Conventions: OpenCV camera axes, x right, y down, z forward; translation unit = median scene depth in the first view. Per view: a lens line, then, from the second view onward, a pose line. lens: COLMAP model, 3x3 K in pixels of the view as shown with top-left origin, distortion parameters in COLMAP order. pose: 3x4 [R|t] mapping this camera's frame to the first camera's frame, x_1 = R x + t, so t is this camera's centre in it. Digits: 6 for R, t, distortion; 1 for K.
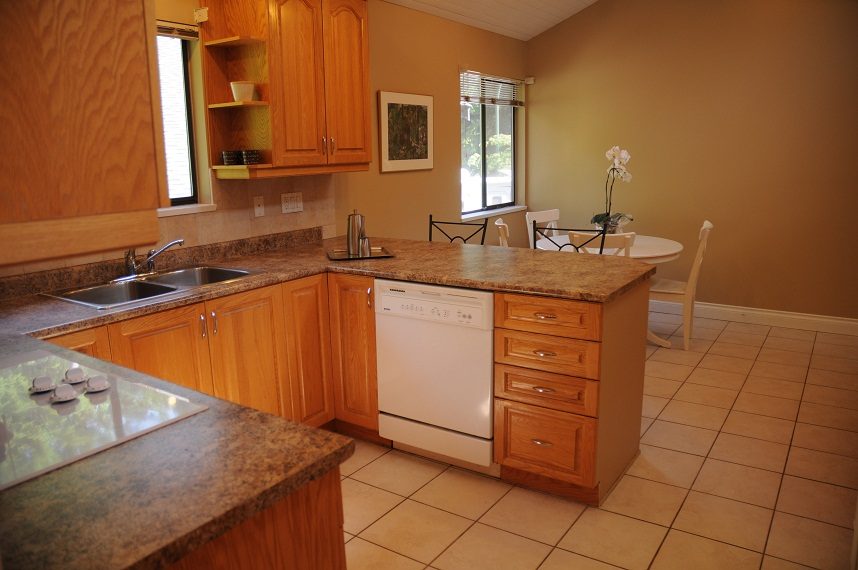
lens RADIAL K [[649.4, 0, 431.0], [0, 649.4, 294.4], [0, 0, 1]] dist [-0.169452, 0.157727]
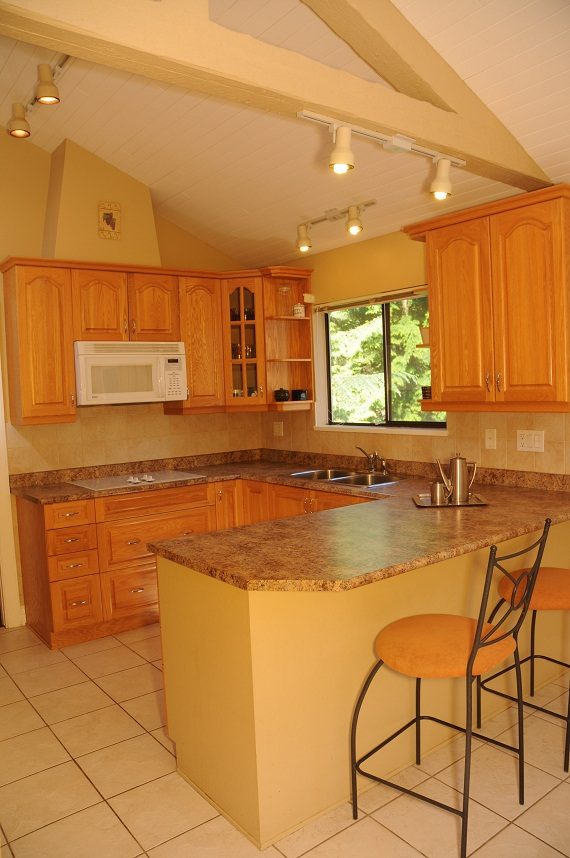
lens RADIAL K [[649.4, 0, 285.0], [0, 649.4, 429.0], [0, 0, 1]] dist [-0.169452, 0.157727]
pose [[-0.318957, 0.085372, -0.943916, 0.620231], [-0.164082, 0.975922, 0.143711, -0.190972], [0.933458, 0.200717, -0.297270, 0.772585]]
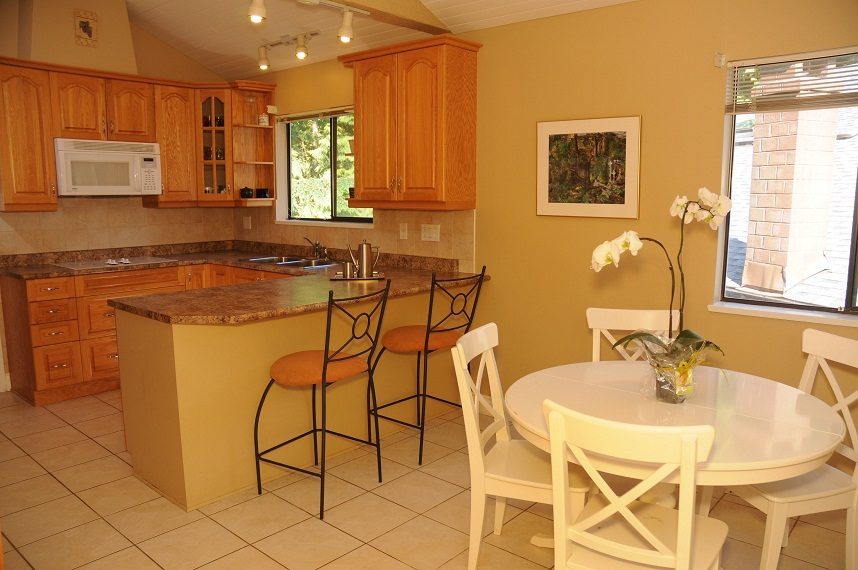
lens RADIAL K [[649.4, 0, 431.0], [0, 649.4, 294.4], [0, 0, 1]] dist [-0.169452, 0.157727]
pose [[-0.130696, 0.168517, -0.976996, 0.786843], [-0.216625, 0.956783, 0.194009, -0.217971], [0.967467, 0.236998, -0.088543, 0.931516]]
